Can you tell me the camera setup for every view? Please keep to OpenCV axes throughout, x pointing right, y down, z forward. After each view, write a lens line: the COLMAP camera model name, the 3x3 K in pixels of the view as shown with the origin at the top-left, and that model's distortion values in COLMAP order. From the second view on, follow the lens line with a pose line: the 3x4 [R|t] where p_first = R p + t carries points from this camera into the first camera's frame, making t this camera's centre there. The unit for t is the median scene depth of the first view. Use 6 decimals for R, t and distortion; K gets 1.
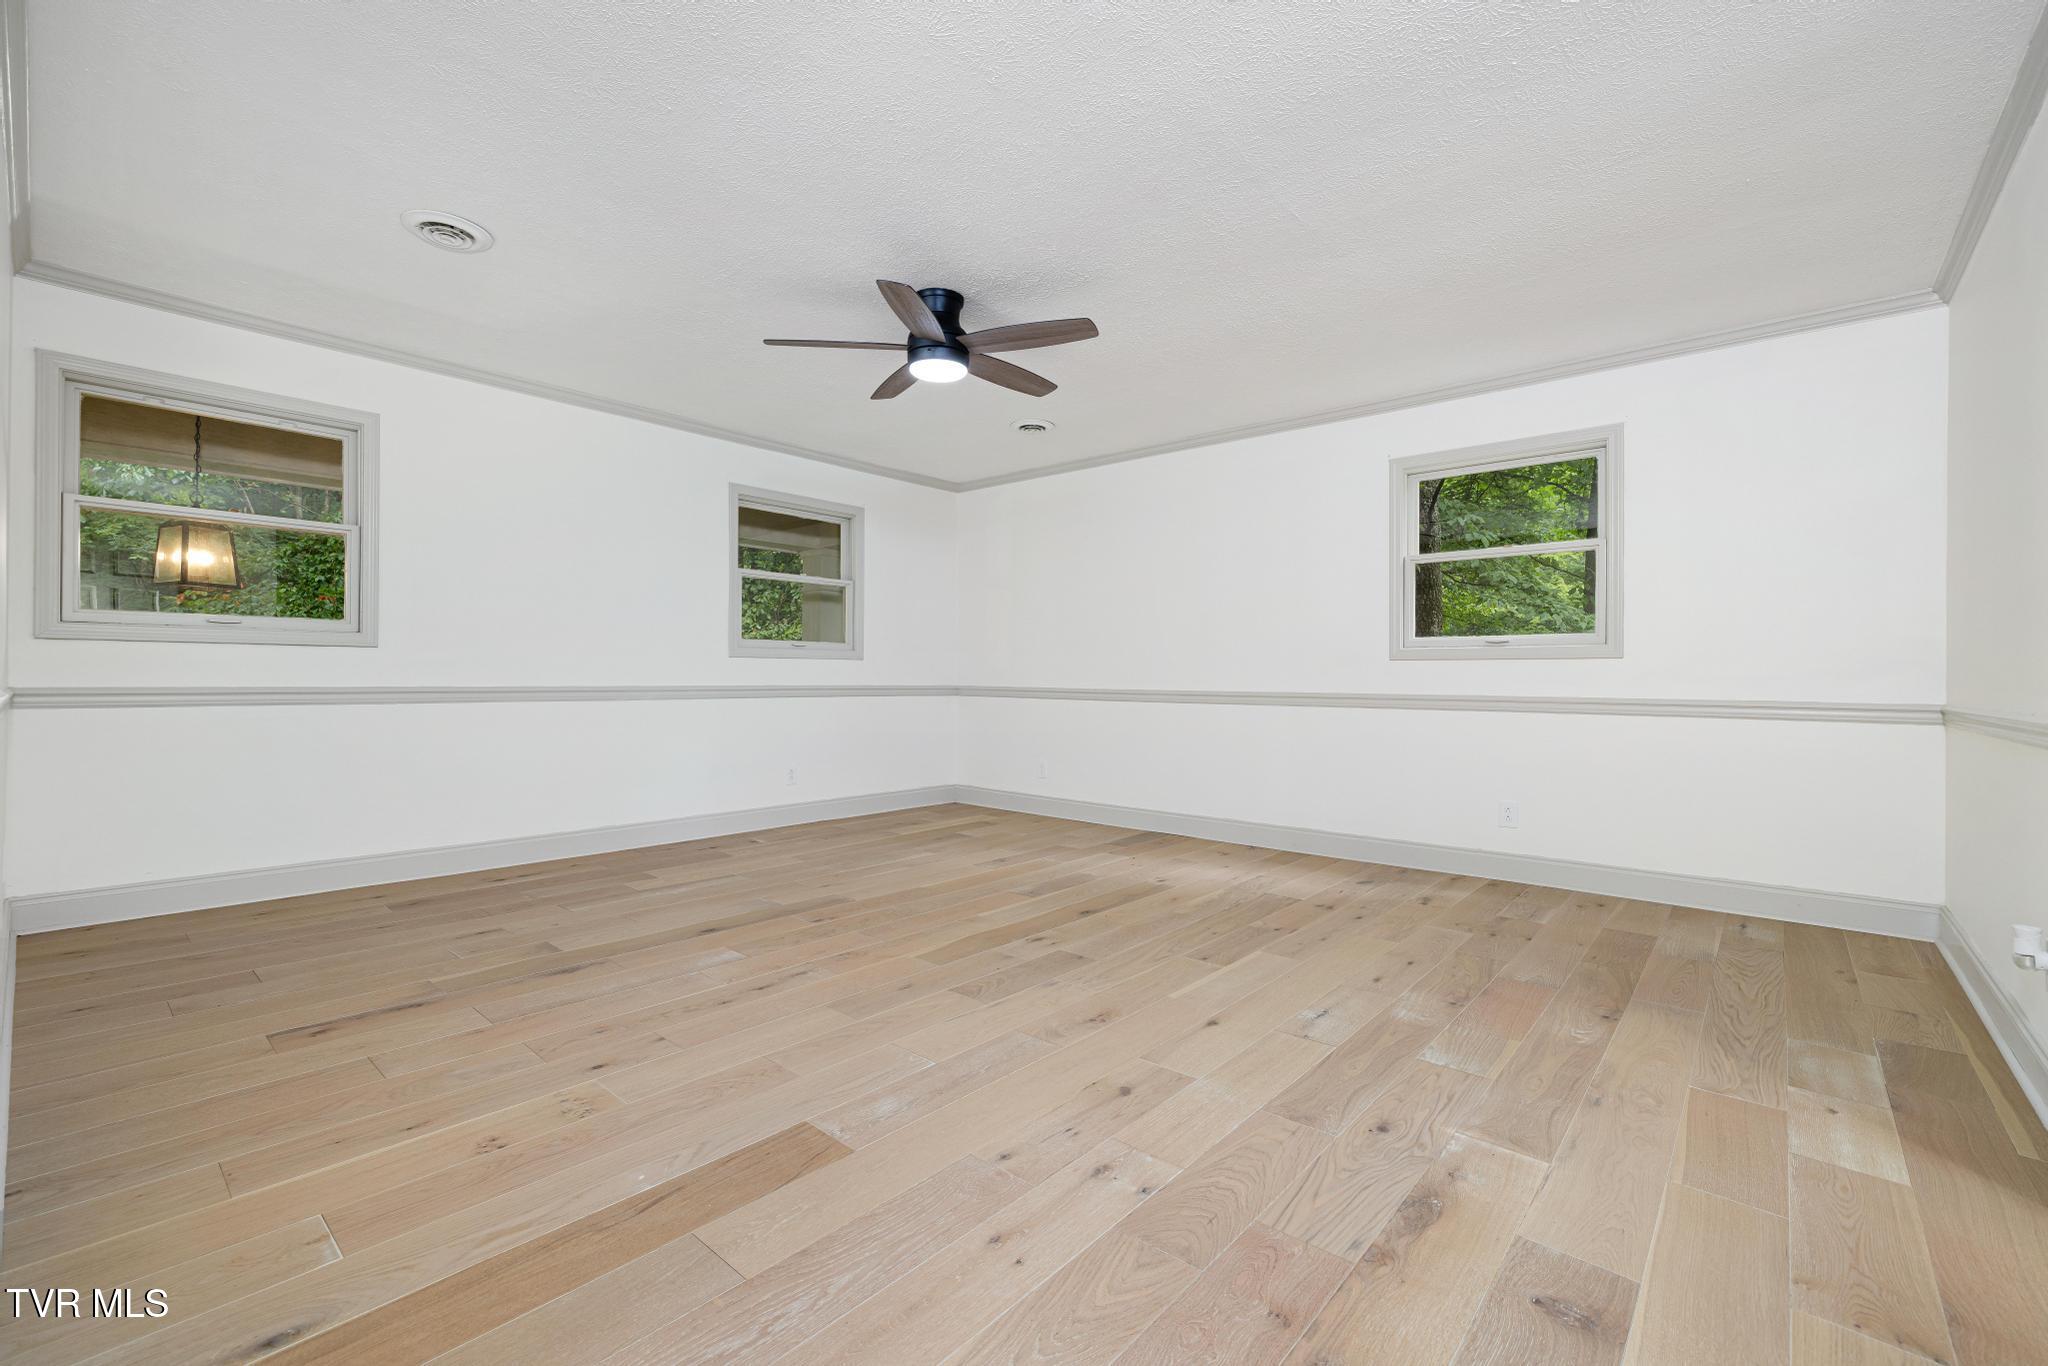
lens RADIAL K [[885.3, 0, 1025.3], [0, 885.3, 679.4], [0, 0, 1]] dist [0.000785, 0.000223]
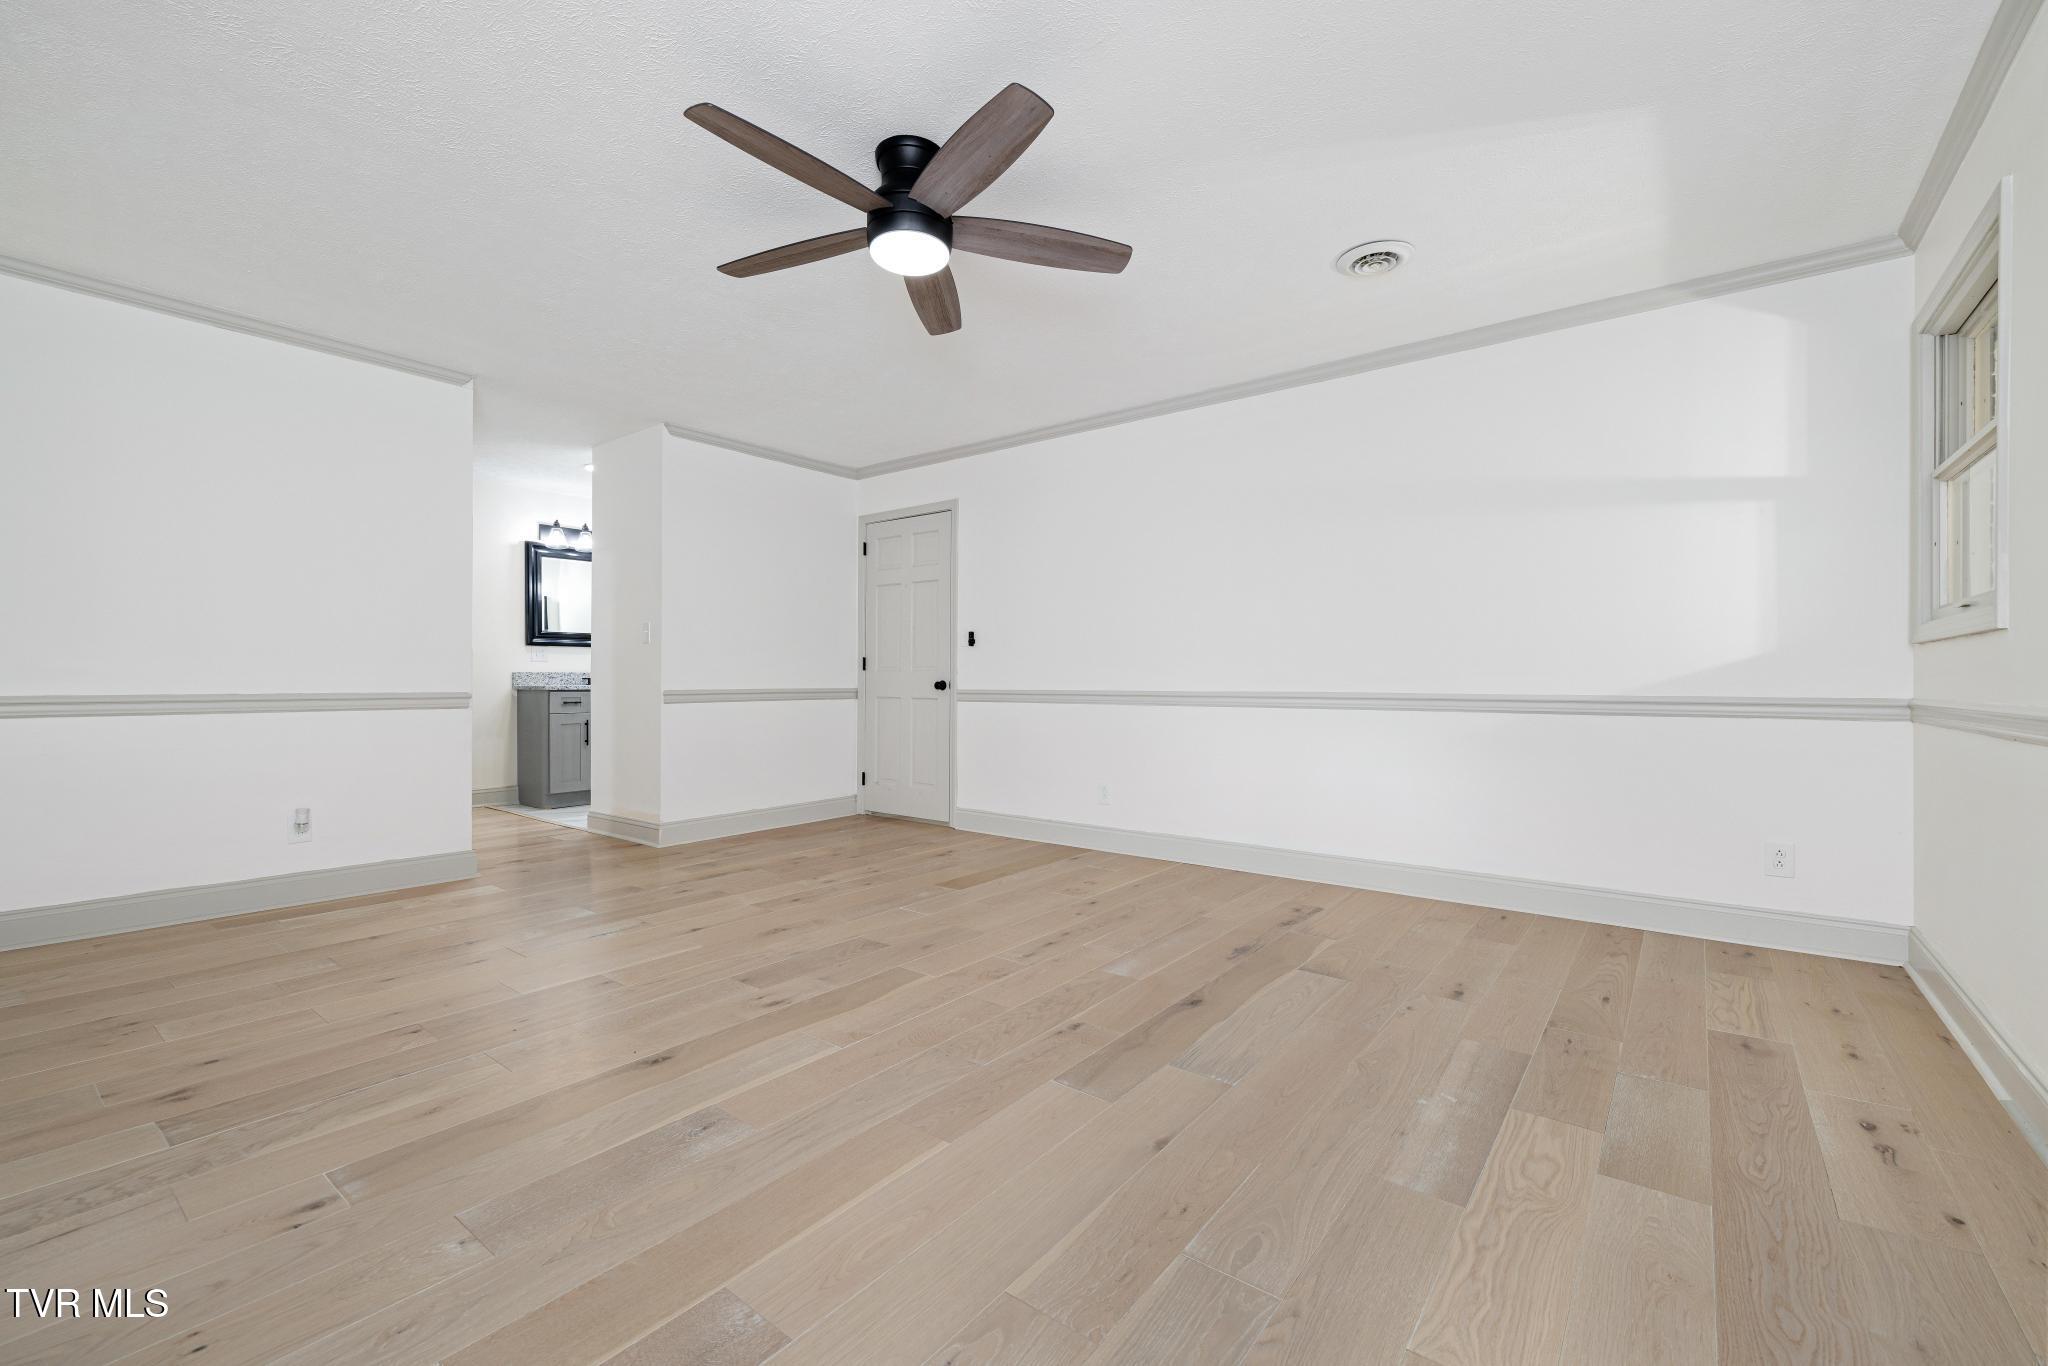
lens RADIAL K [[885.3, 0, 1010.1], [0, 885.3, 677.3], [0, 0, 1]] dist [0.000785, 0.000223]
pose [[-0.999209, -0.010414, -0.038391, -0.173071], [-0.010241, 0.999936, -0.004718, 0.001125], [0.038438, -0.004321, -0.999252, 1.914640]]
